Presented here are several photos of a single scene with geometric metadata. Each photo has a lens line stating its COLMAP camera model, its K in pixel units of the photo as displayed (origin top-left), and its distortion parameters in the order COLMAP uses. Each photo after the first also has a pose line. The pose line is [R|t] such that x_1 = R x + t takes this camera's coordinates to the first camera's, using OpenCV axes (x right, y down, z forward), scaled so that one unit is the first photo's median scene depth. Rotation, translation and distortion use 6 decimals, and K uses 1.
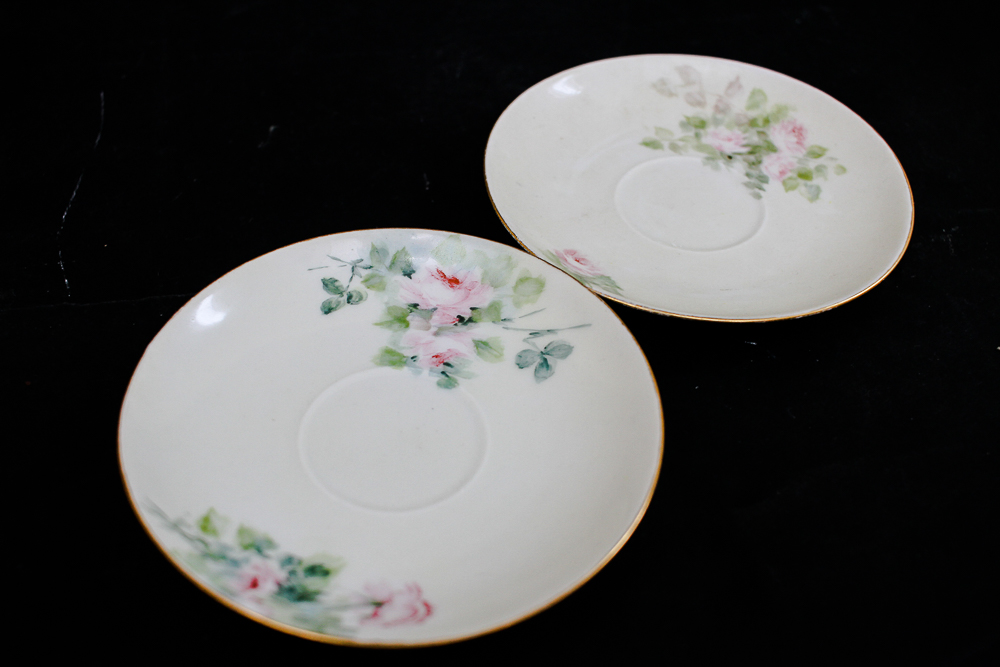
lens RADIAL K [[1166.9, 0, 494.0], [0, 1166.9, 332.1], [0, 0, 1]] dist [-0.101001, 0.000000]
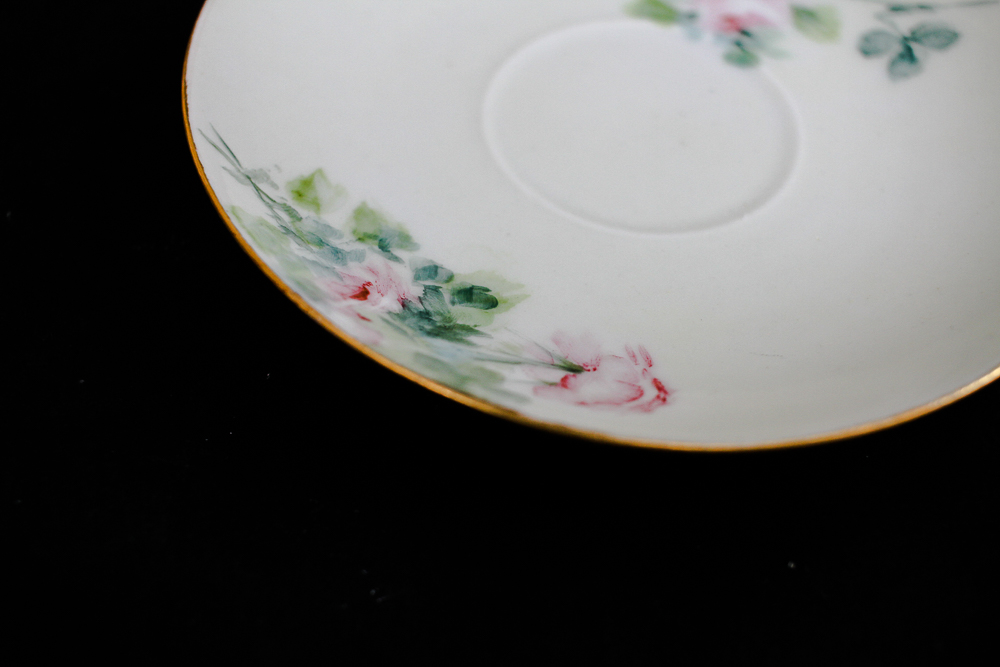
lens RADIAL K [[1166.9, 0, 502.5], [0, 1166.9, 334.6], [0, 0, 1]] dist [-0.101001, 0.000000]
pose [[0.971393, 0.176902, -0.158436, -0.039690], [-0.161088, 0.981042, 0.107733, 0.137632], [0.174490, -0.079129, 0.981474, 0.377820]]
